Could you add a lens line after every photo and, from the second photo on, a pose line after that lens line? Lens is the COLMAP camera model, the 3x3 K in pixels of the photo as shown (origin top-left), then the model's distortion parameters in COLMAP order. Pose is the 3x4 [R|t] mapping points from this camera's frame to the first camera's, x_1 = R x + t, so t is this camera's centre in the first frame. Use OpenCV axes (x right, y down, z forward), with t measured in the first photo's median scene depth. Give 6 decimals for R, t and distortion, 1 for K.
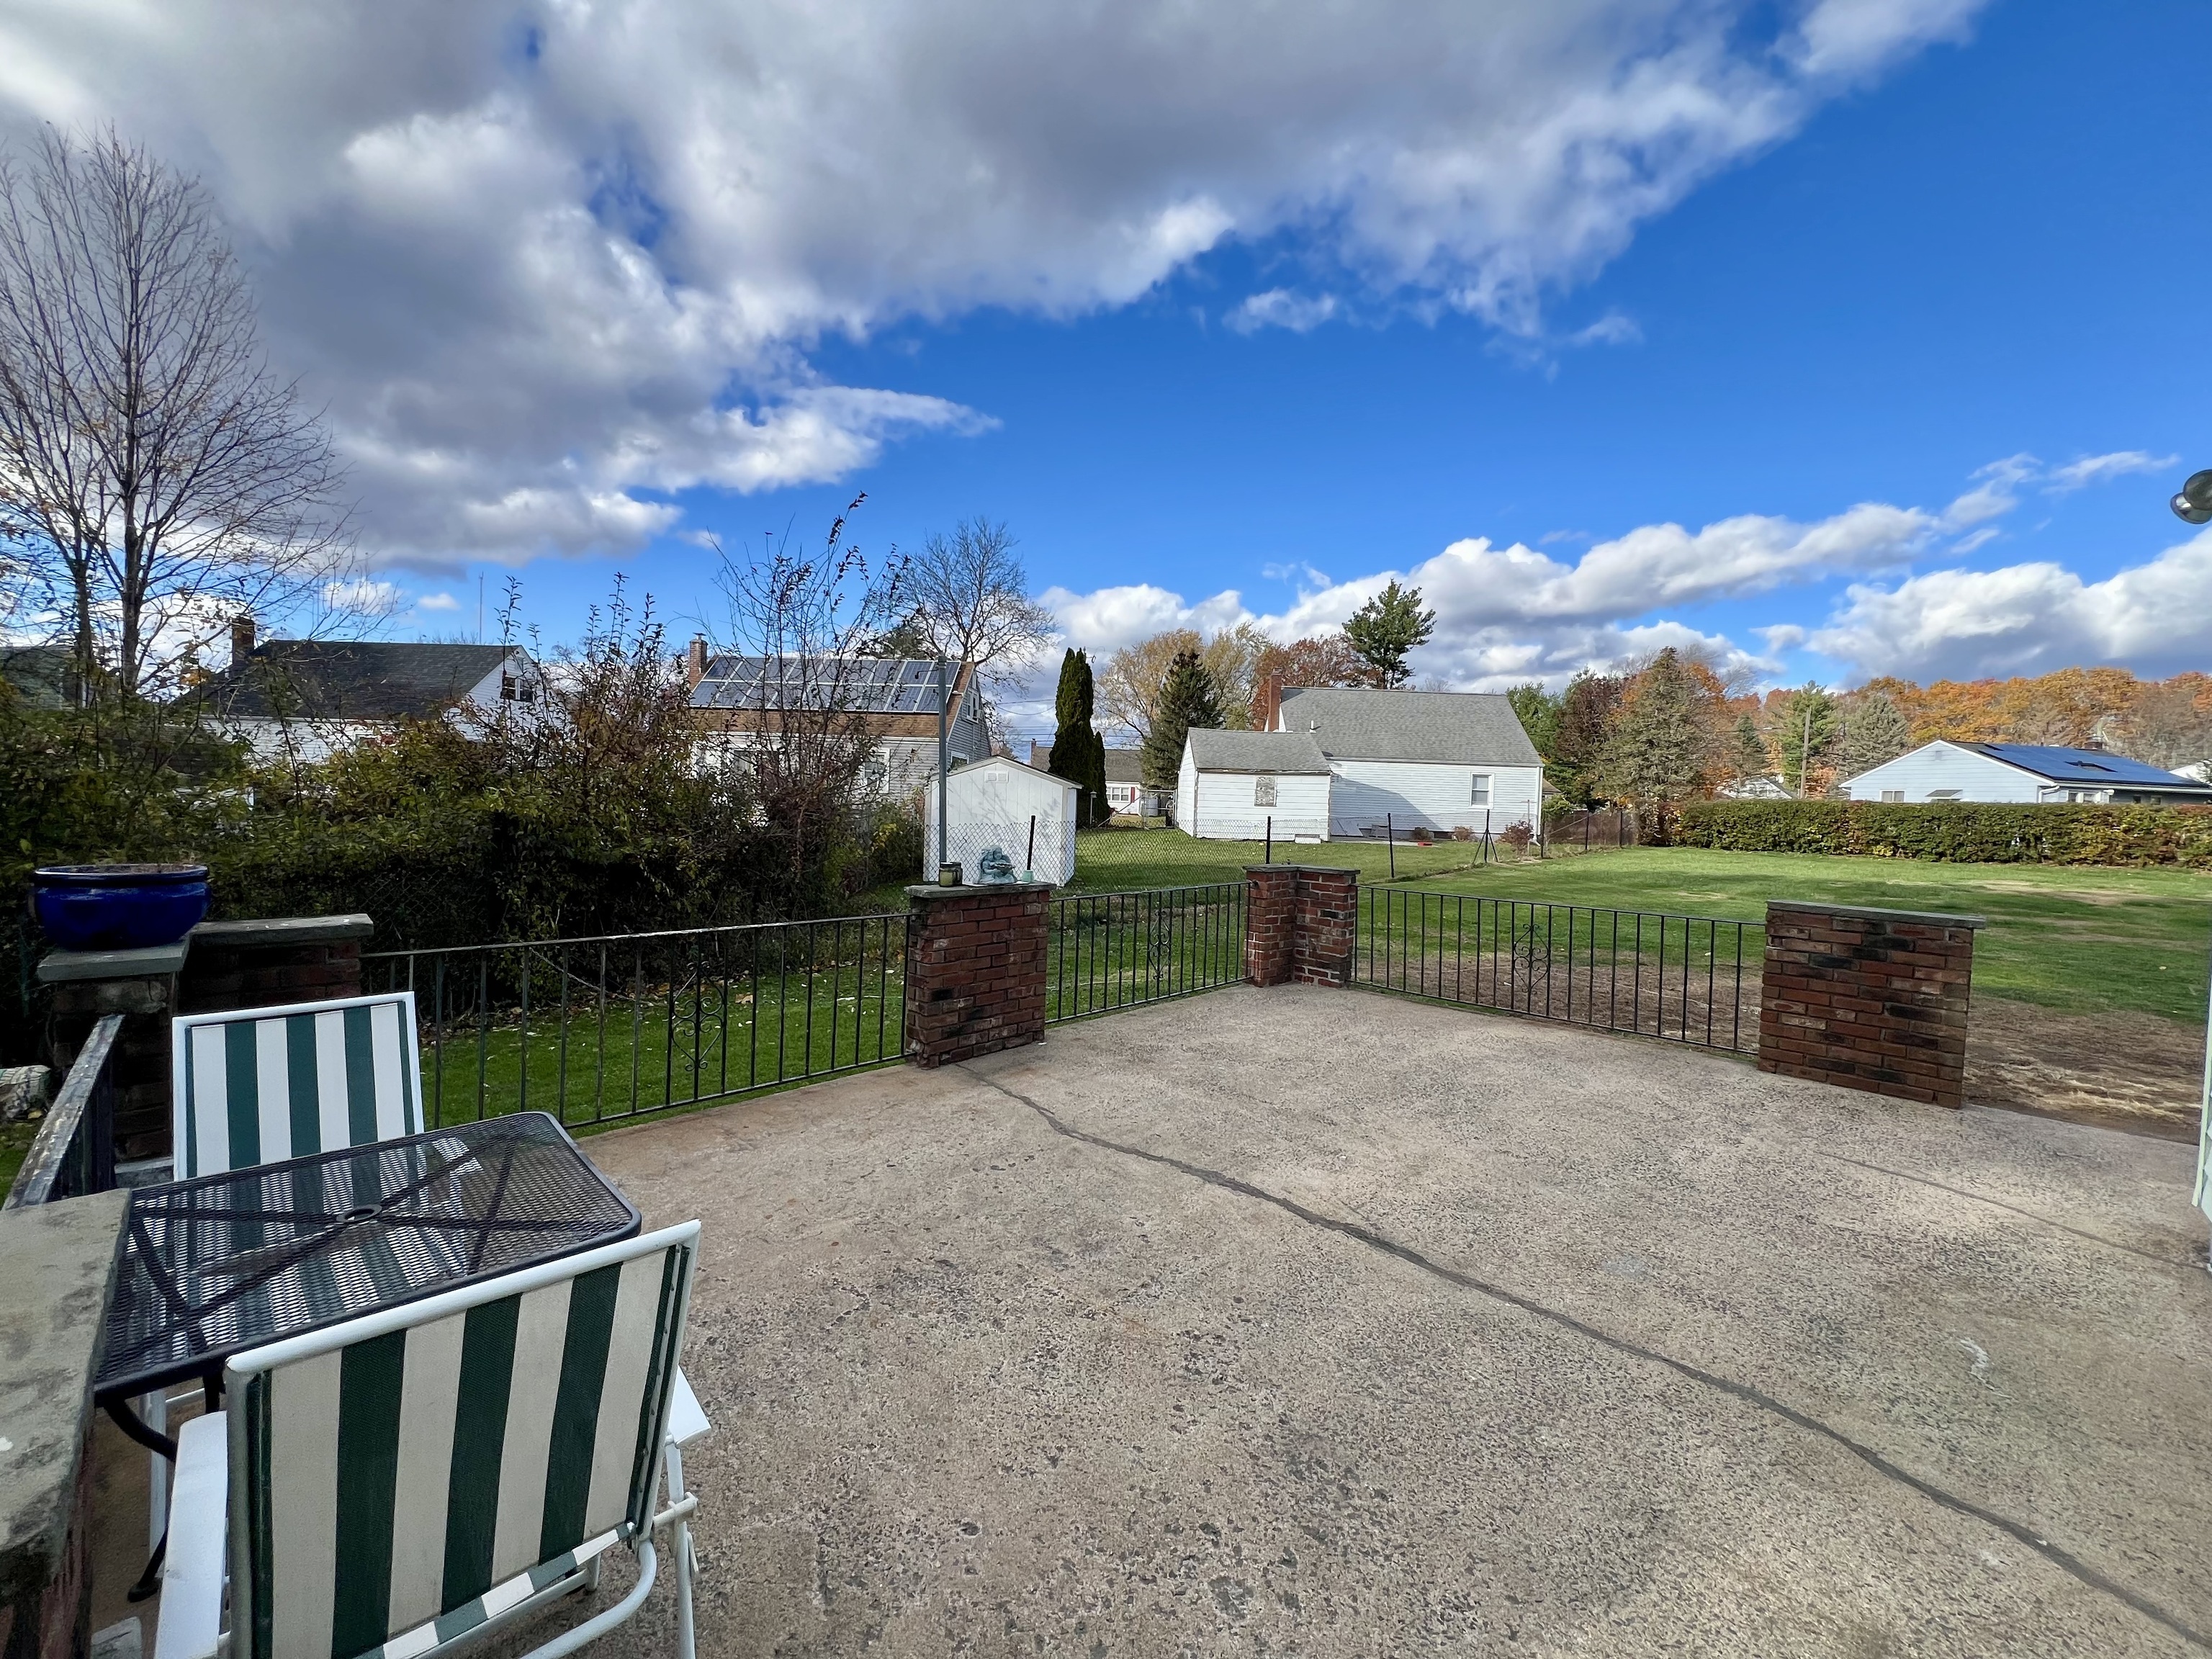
lens RADIAL K [[885.7, 0, 1106.0], [0, 885.7, 829.5], [0, 0, 1]] dist [-0.000111, -0.000037]
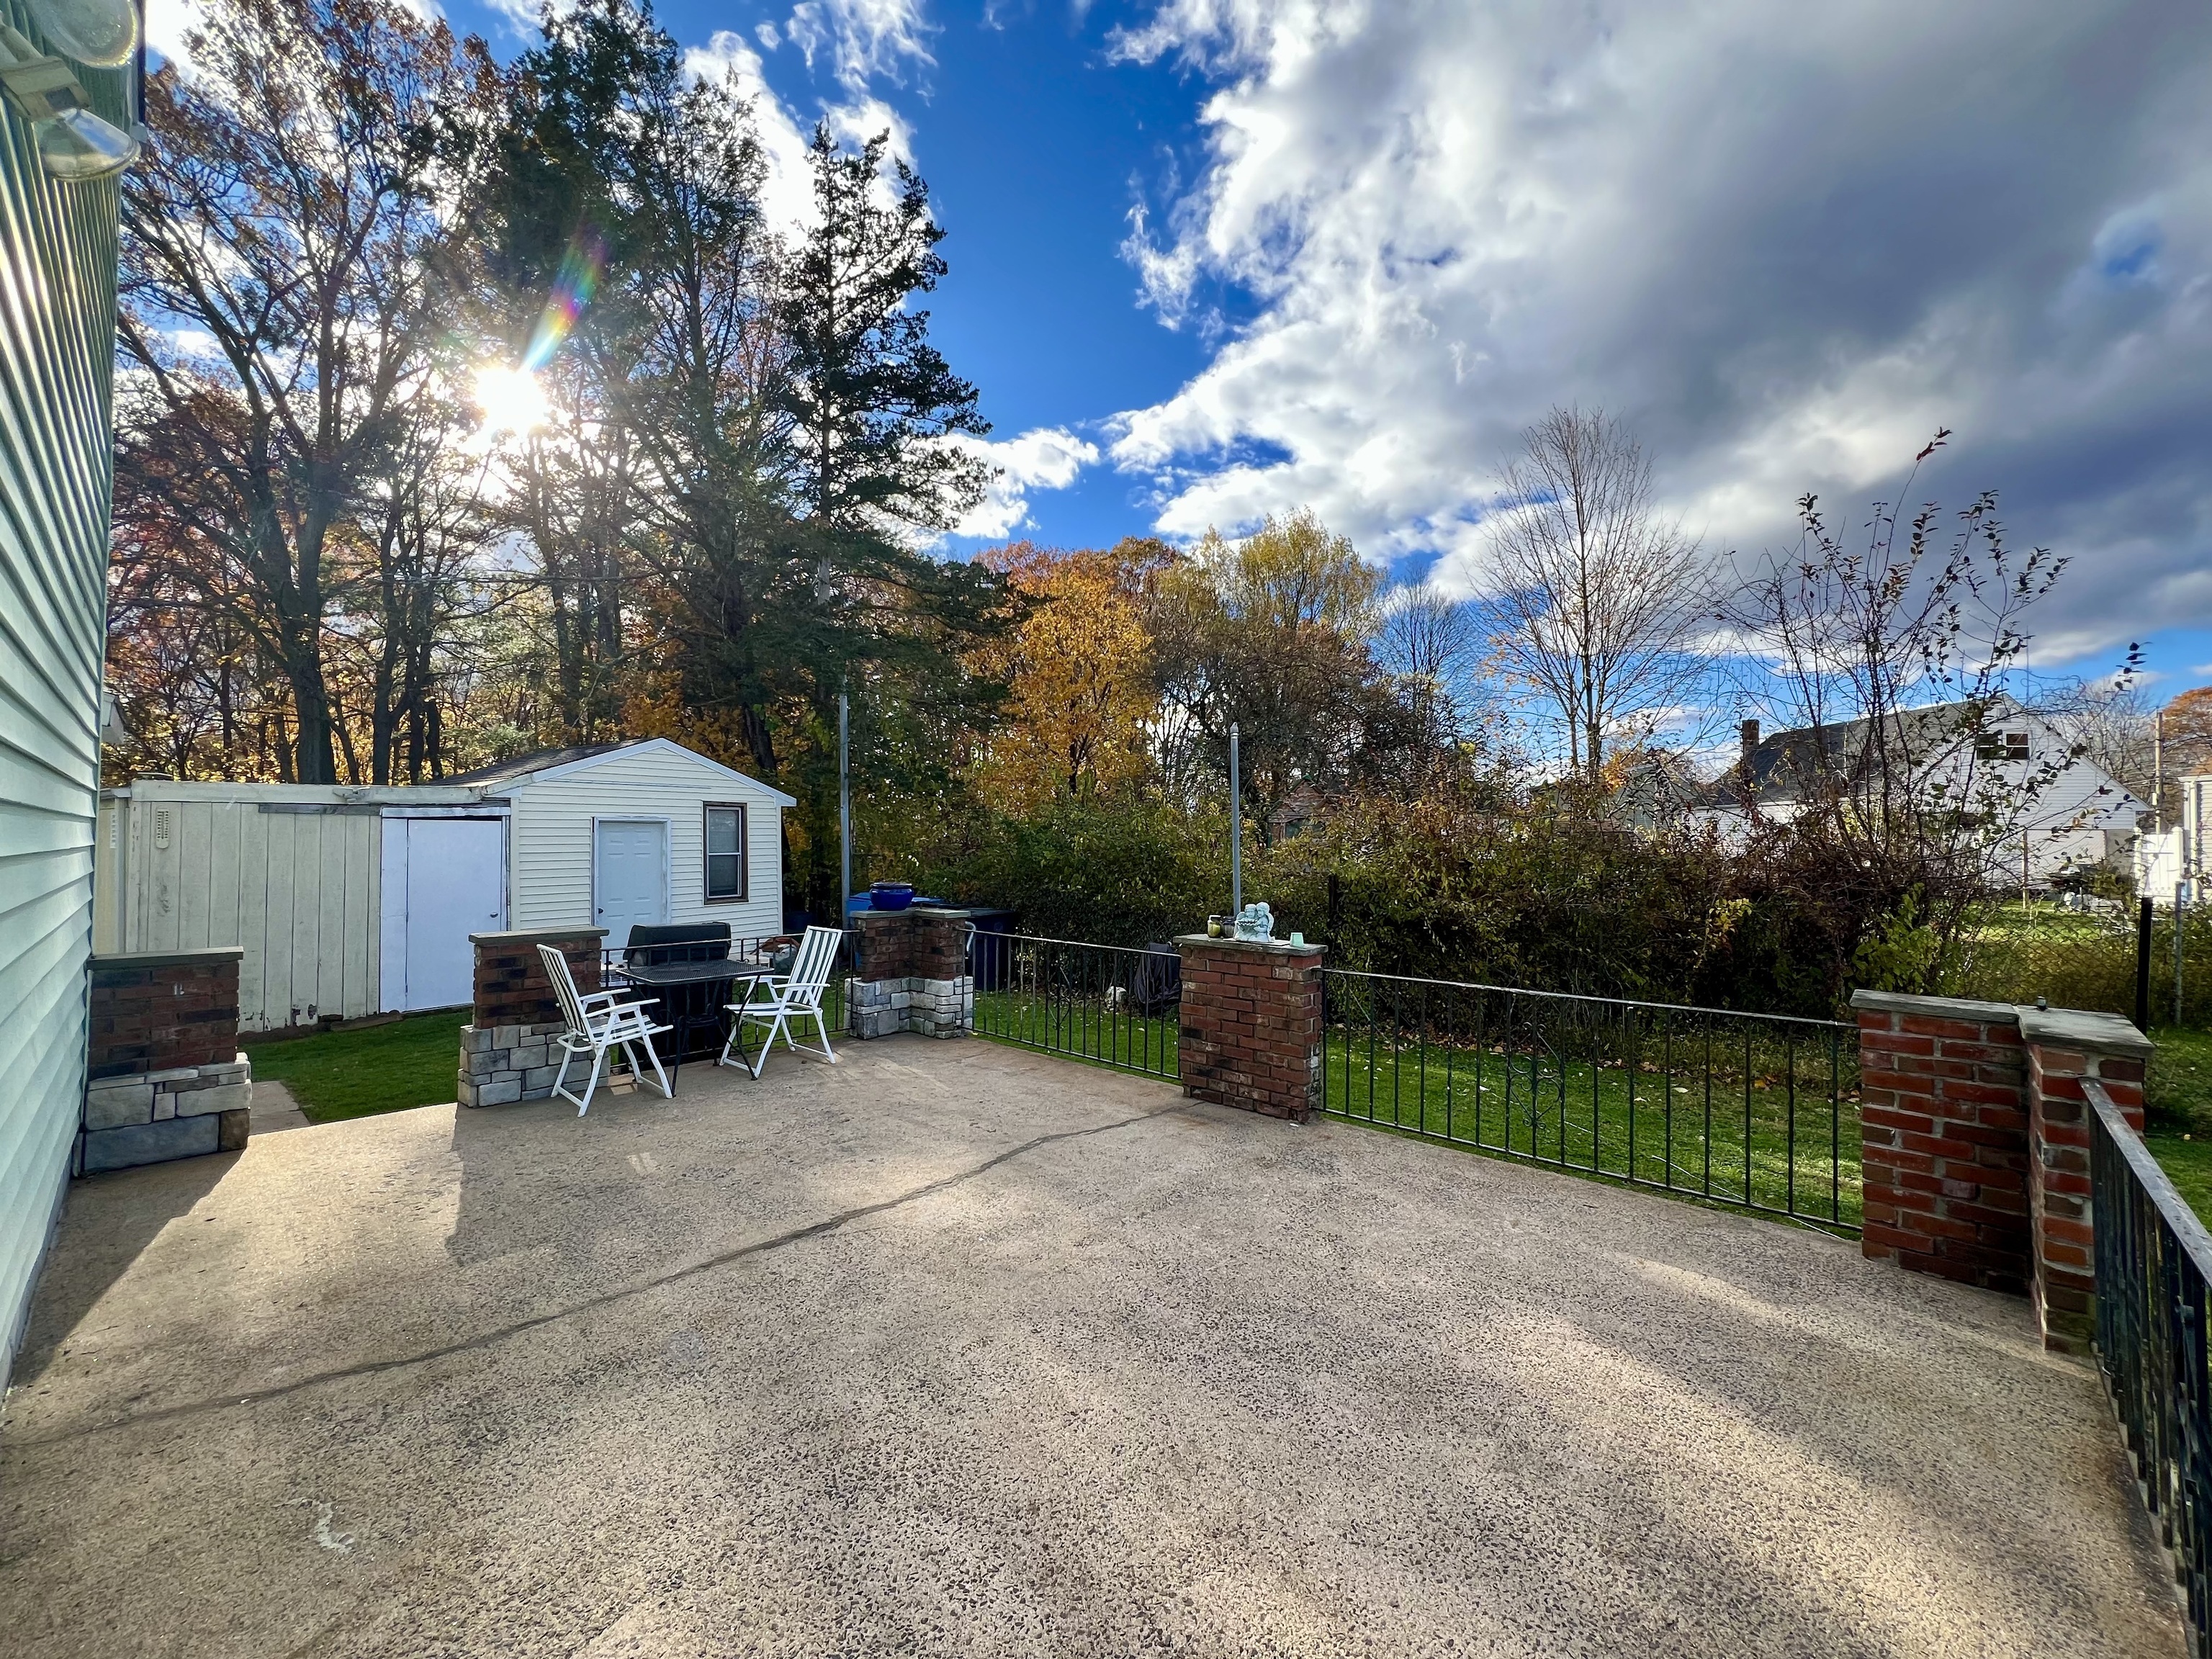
lens RADIAL K [[885.7, 0, 1106.0], [0, 885.7, 829.5], [0, 0, 1]] dist [-0.000111, -0.000037]
pose [[0.025623, -0.050882, -0.998376, 1.169686], [-0.042420, 0.997749, -0.051938, -0.009957], [0.998771, 0.043682, 0.023407, 1.056802]]
